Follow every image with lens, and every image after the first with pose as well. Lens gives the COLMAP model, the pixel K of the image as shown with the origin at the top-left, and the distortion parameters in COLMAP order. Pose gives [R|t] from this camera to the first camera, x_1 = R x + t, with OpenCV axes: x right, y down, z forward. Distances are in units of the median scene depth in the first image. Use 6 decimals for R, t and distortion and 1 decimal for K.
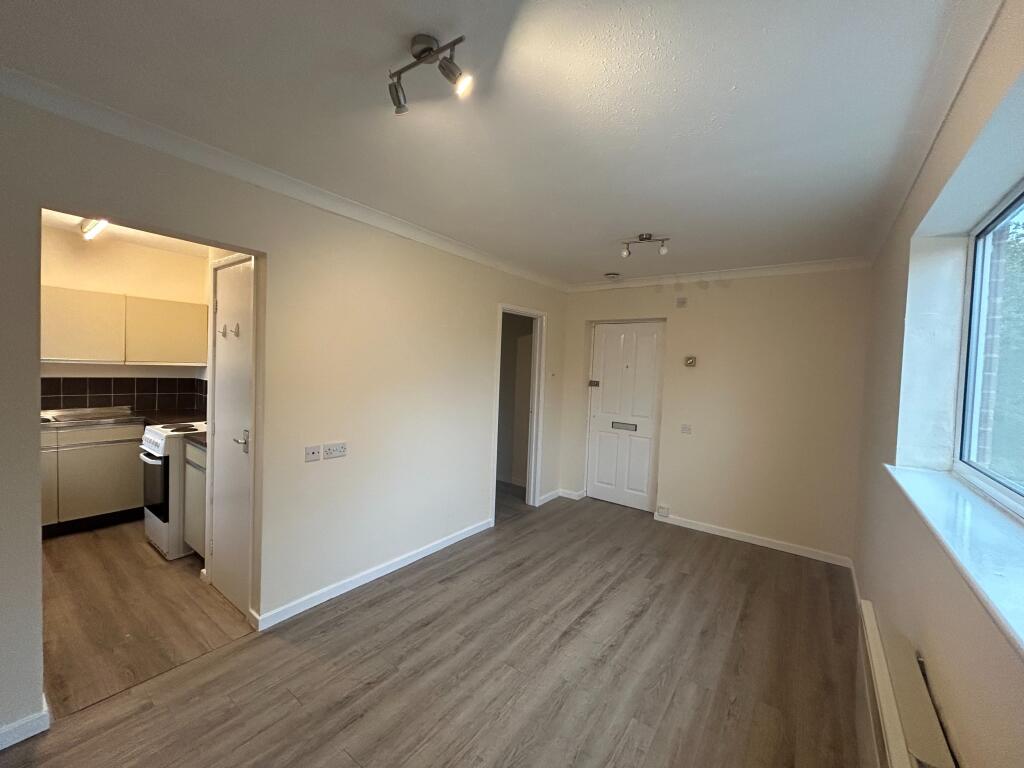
lens RADIAL K [[410.3, 0, 515.5], [0, 410.3, 384.1], [0, 0, 1]] dist [-0.002652, 0.001985]
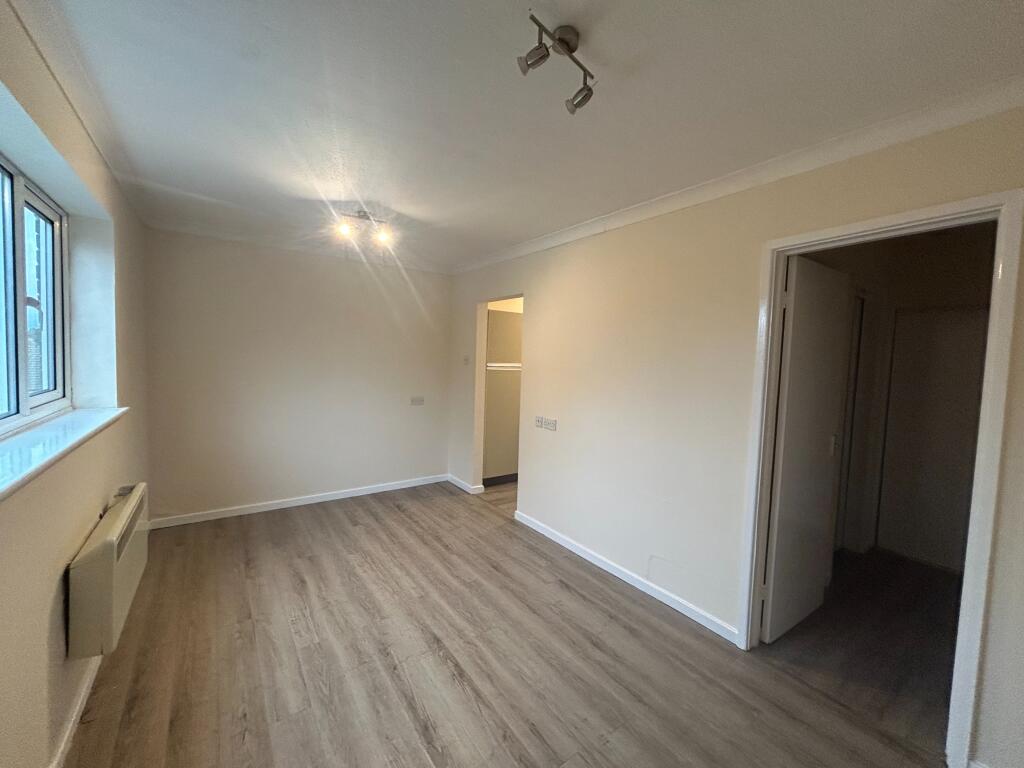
lens RADIAL K [[410.3, 0, 506.4], [0, 410.3, 378.4], [0, 0, 1]] dist [-0.002652, 0.001985]
pose [[-0.314818, -0.004288, -0.949142, 0.850290], [-0.085570, 0.996046, 0.023883, -0.005062], [0.945287, 0.088737, -0.313940, 1.247836]]
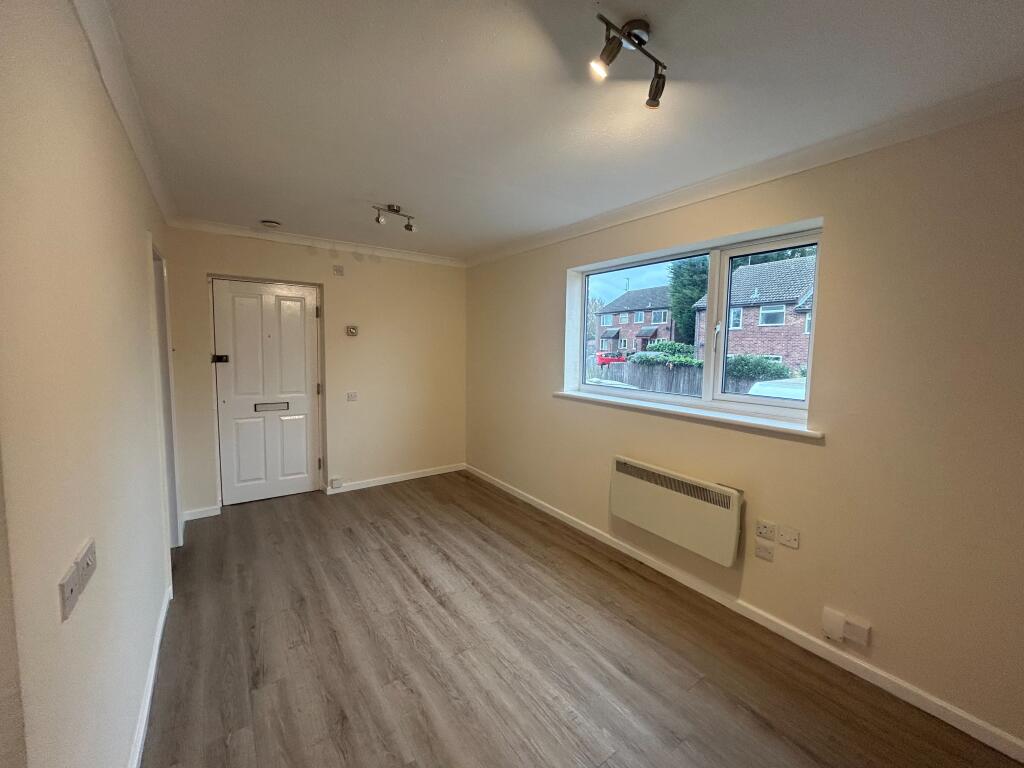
lens RADIAL K [[410.3, 0, 509.6], [0, 410.3, 379.9], [0, 0, 1]] dist [-0.002652, 0.001985]
pose [[0.315739, -0.116053, 0.941722, -0.658586], [0.034815, 0.993241, 0.110729, -0.050611], [-0.948207, -0.002175, 0.317645, 0.464759]]
